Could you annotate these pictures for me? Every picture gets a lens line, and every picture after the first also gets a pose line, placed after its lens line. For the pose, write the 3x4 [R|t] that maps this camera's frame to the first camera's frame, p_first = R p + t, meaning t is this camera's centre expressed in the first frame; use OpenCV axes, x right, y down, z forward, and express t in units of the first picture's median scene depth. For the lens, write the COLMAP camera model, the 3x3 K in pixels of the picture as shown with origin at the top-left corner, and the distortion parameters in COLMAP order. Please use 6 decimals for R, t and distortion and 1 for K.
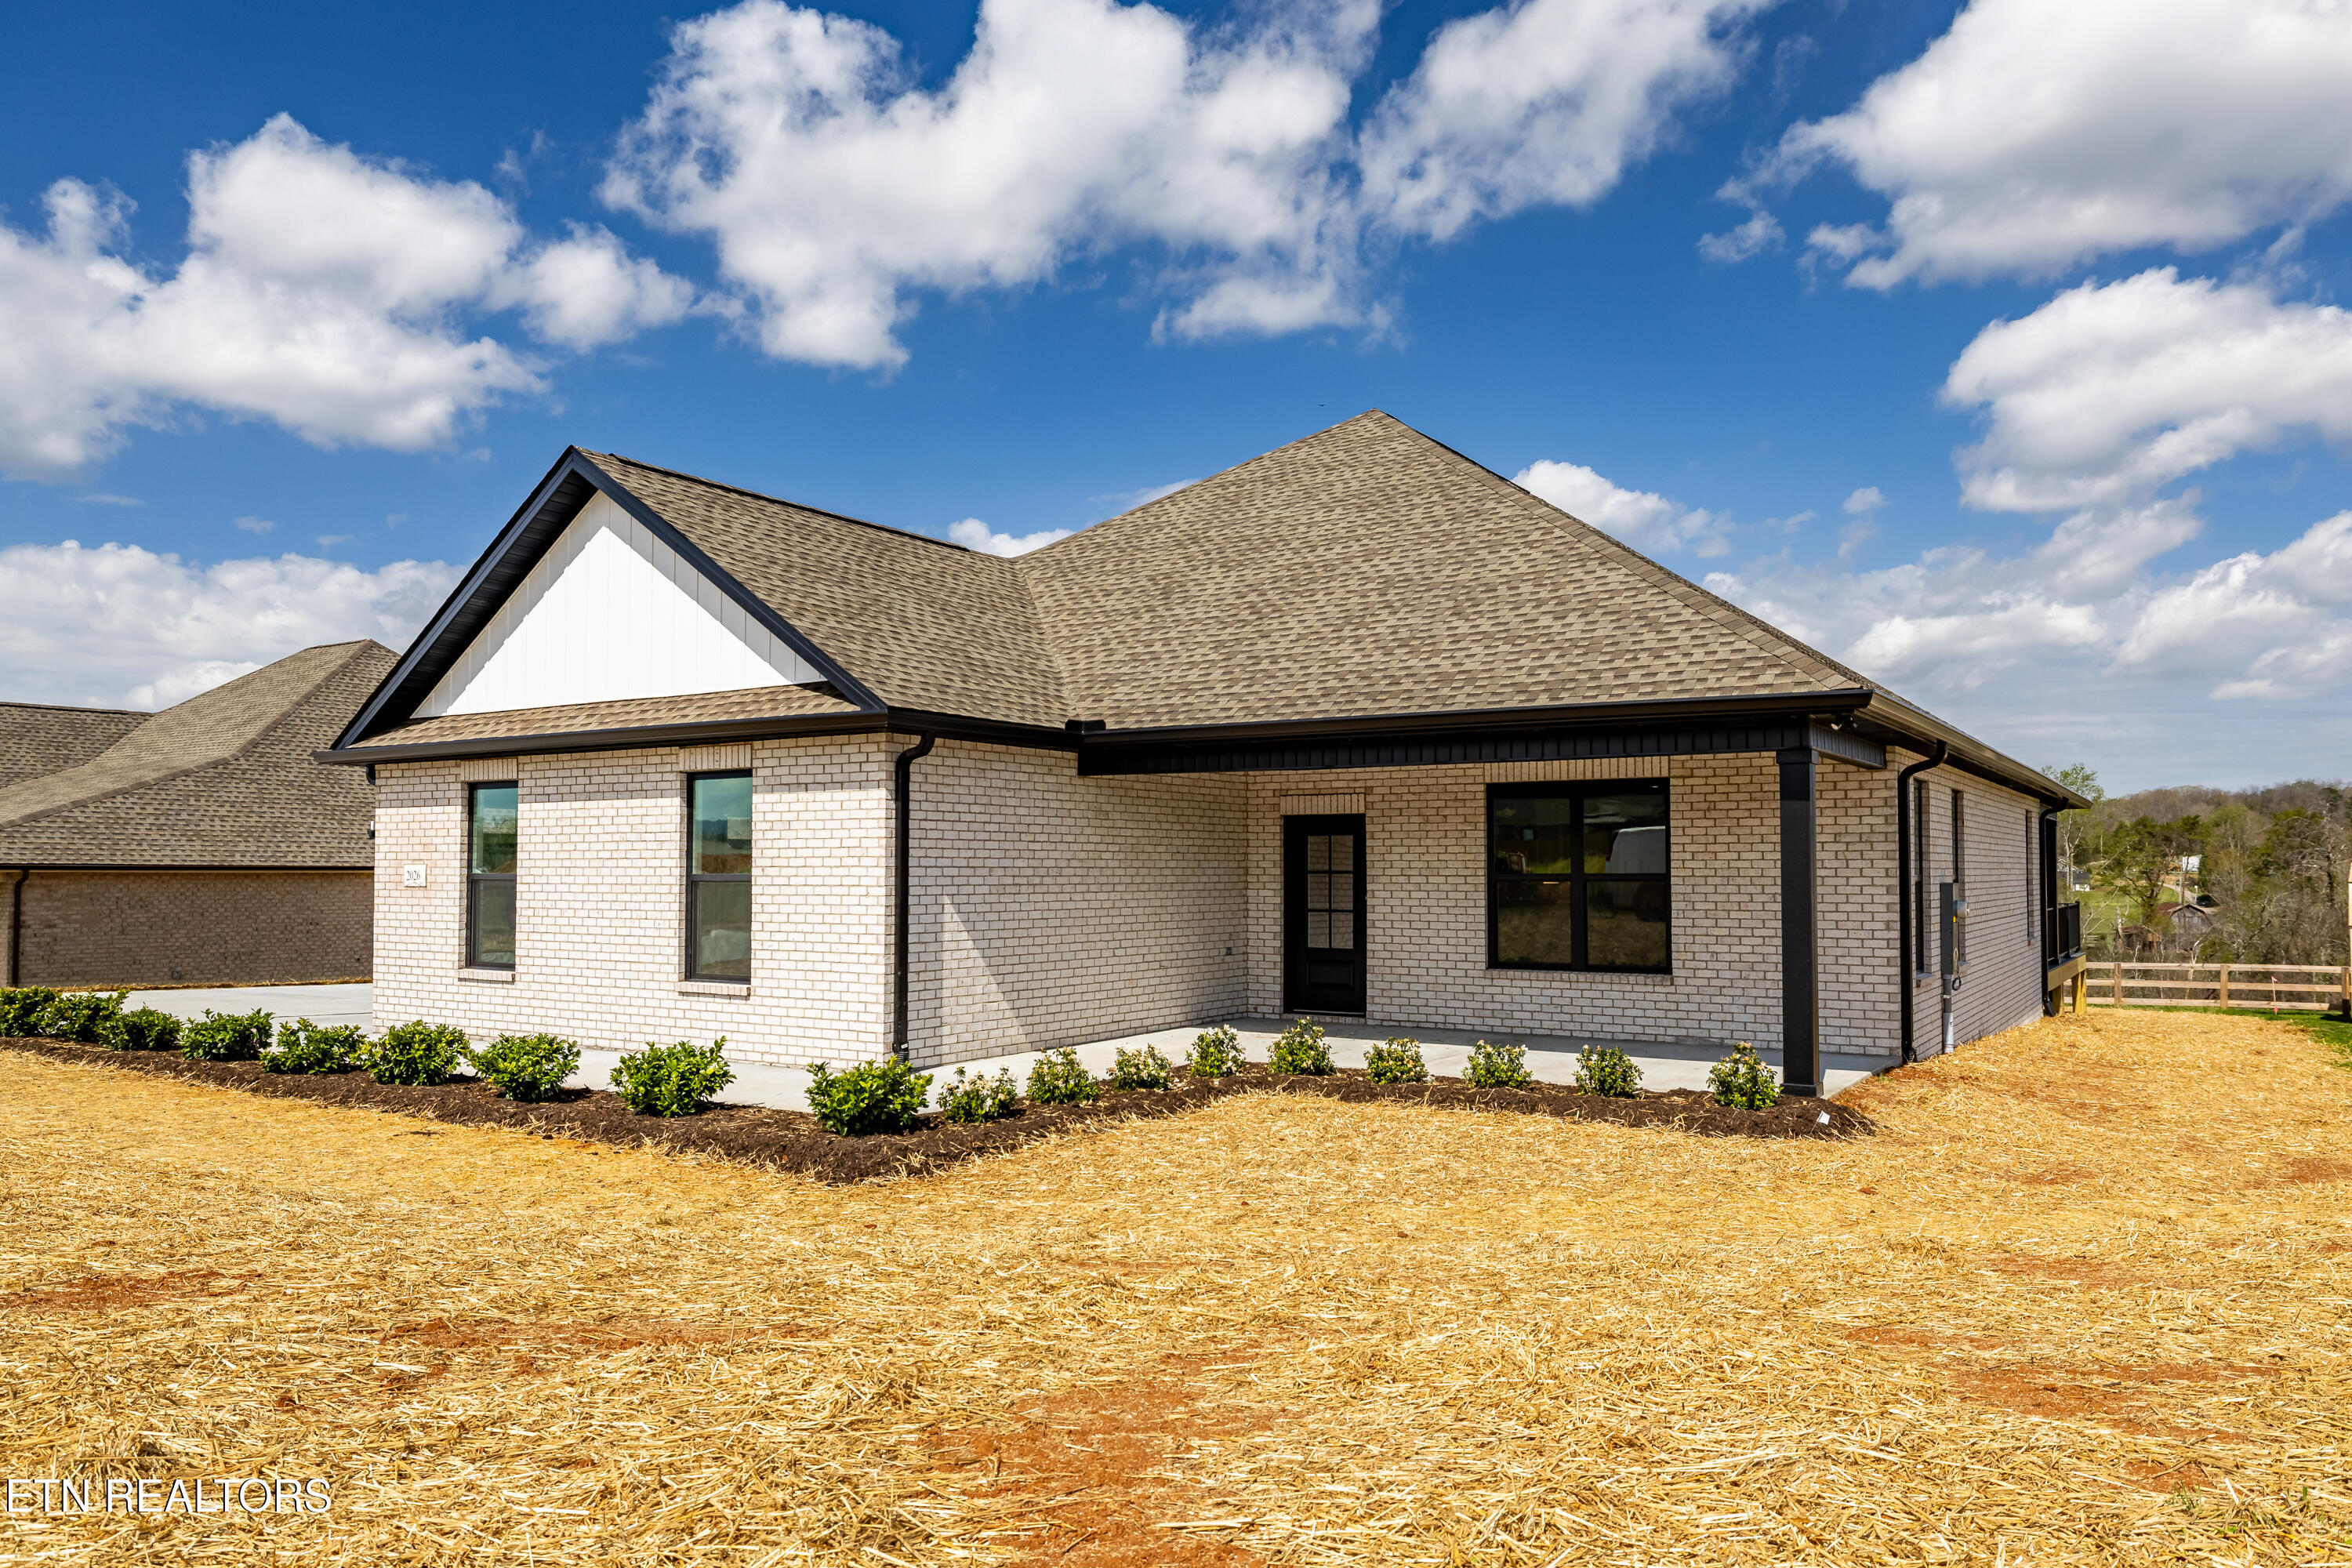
lens RADIAL K [[1715.7, 0, 1171.6], [0, 1715.7, 797.7], [0, 0, 1]] dist [0.008314, 0.001795]
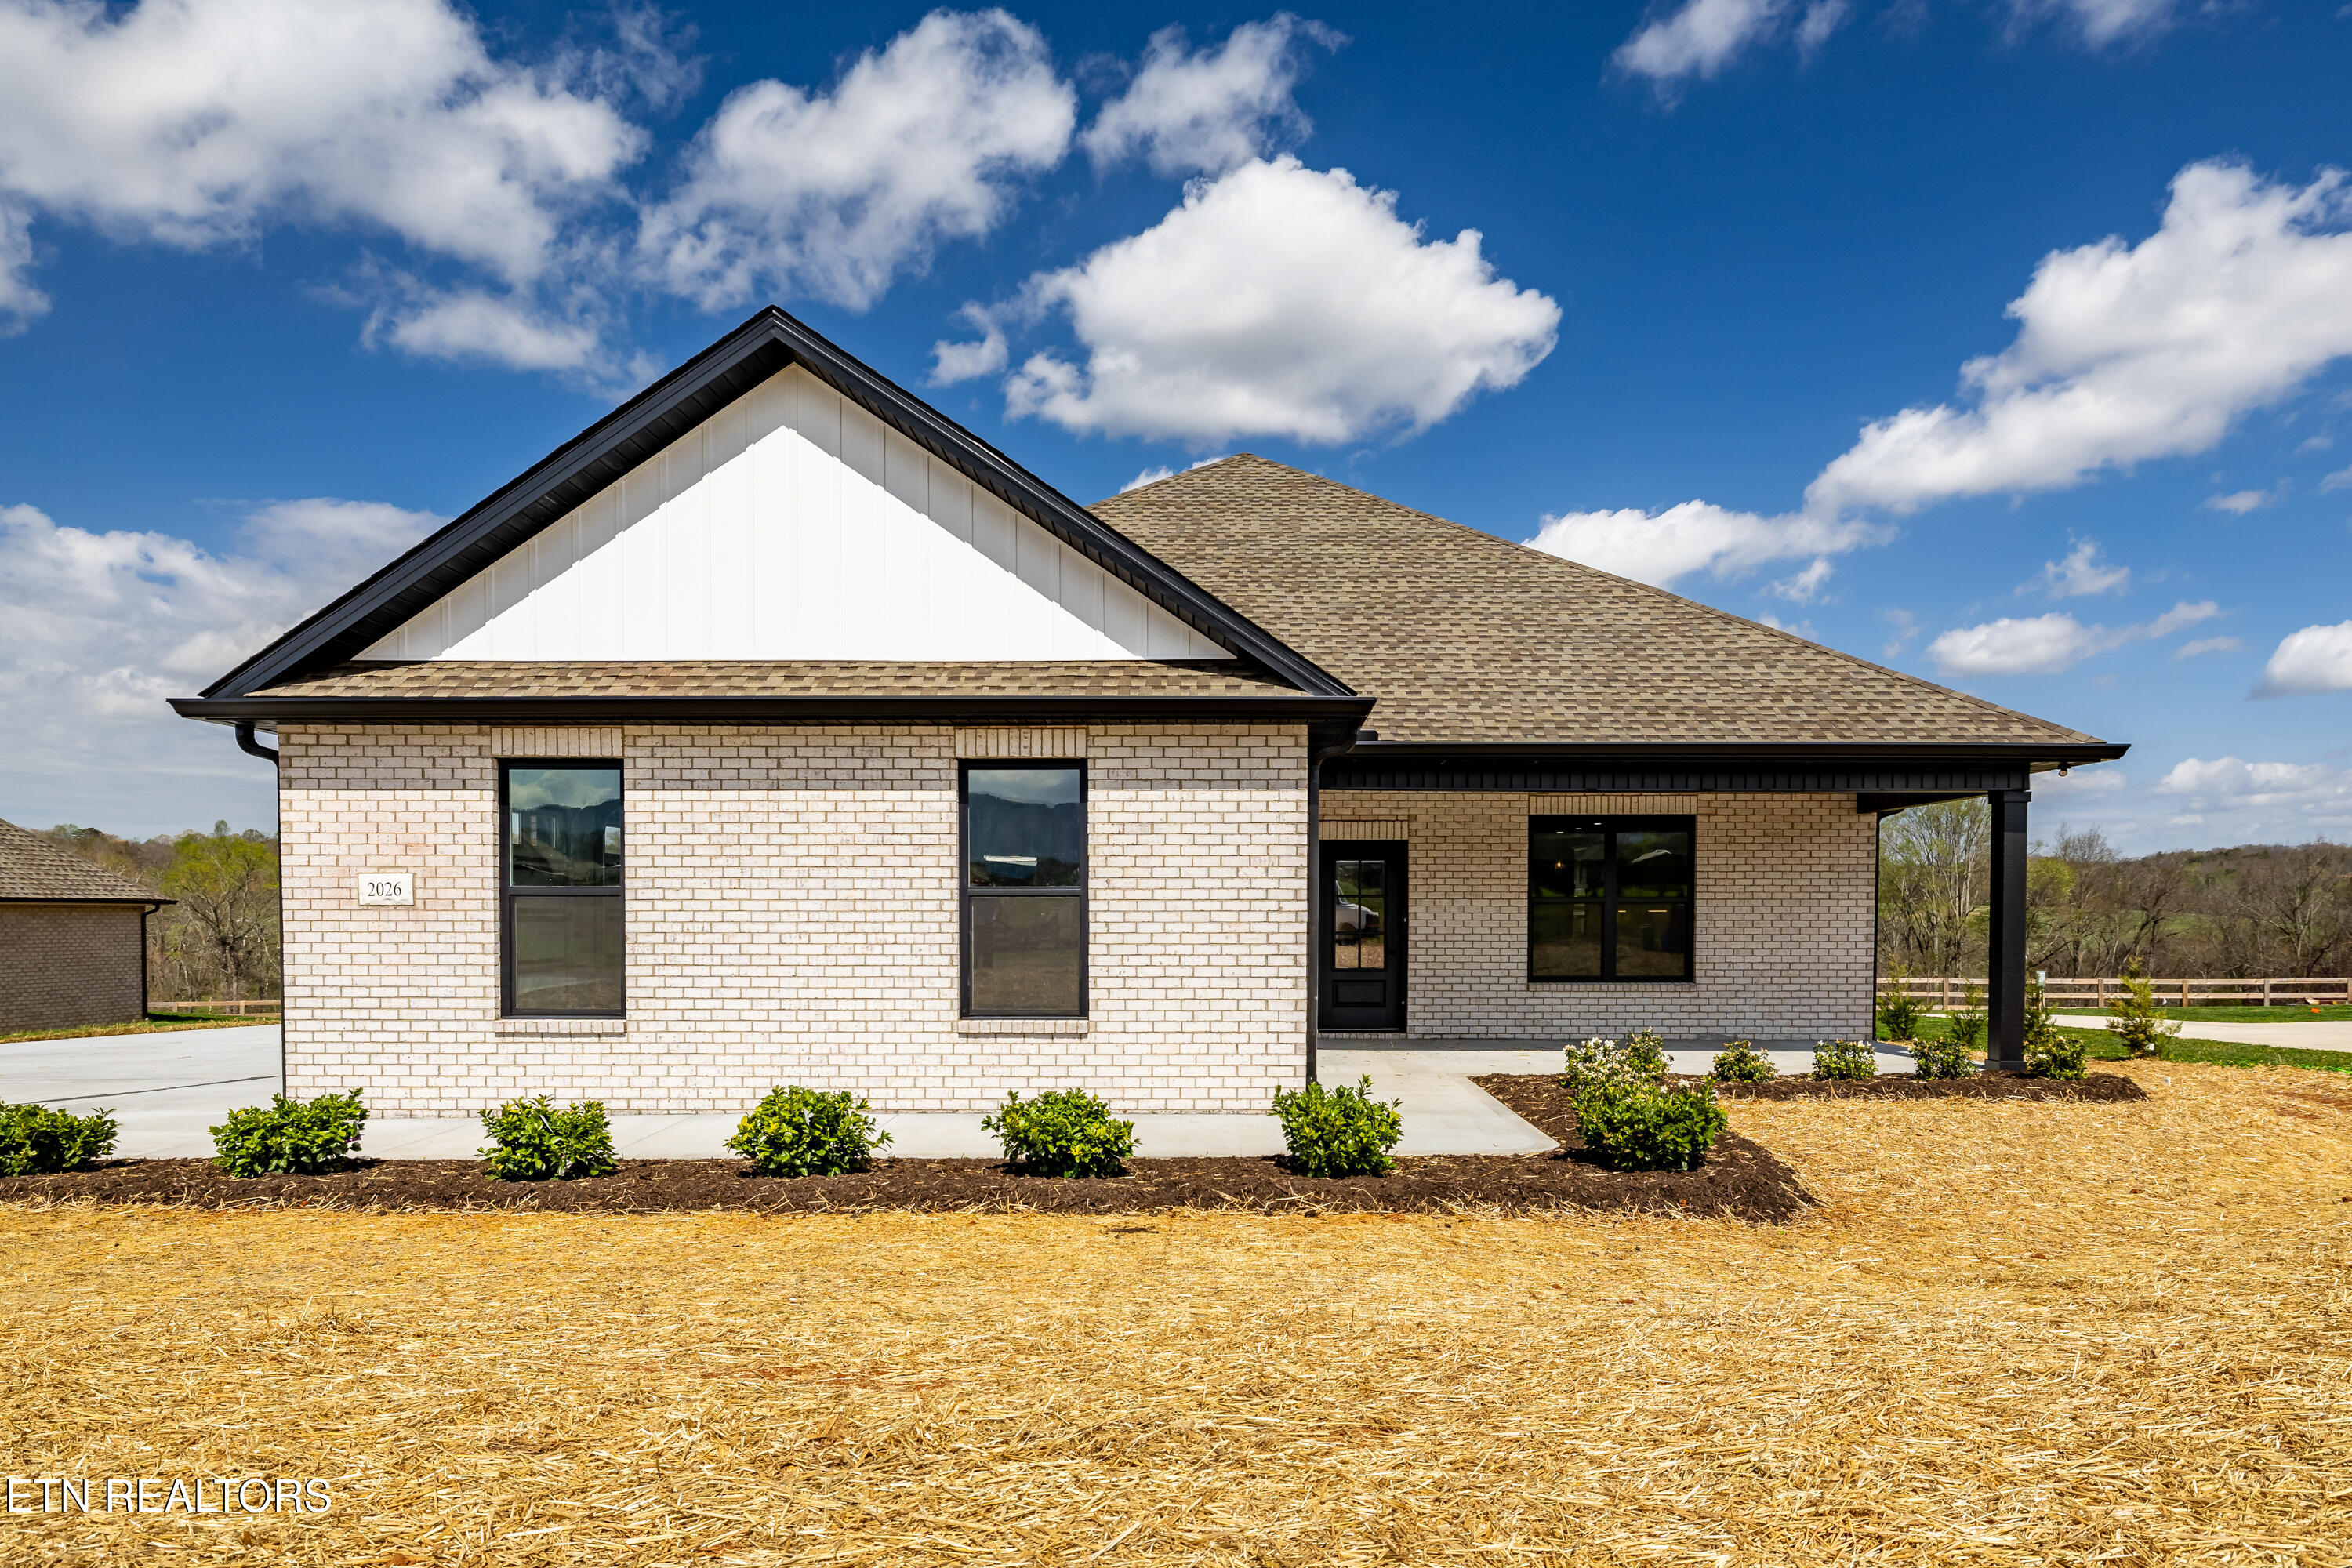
lens RADIAL K [[1460.8, 0, 1175.7], [0, 1460.8, 960.1], [0, 0, 1]] dist [-0.001726, -0.000607]
pose [[0.852382, -0.013338, 0.522749, -0.507475], [-0.031468, 0.996555, 0.076739, 0.021466], [-0.521971, -0.081861, 0.849026, 0.332585]]
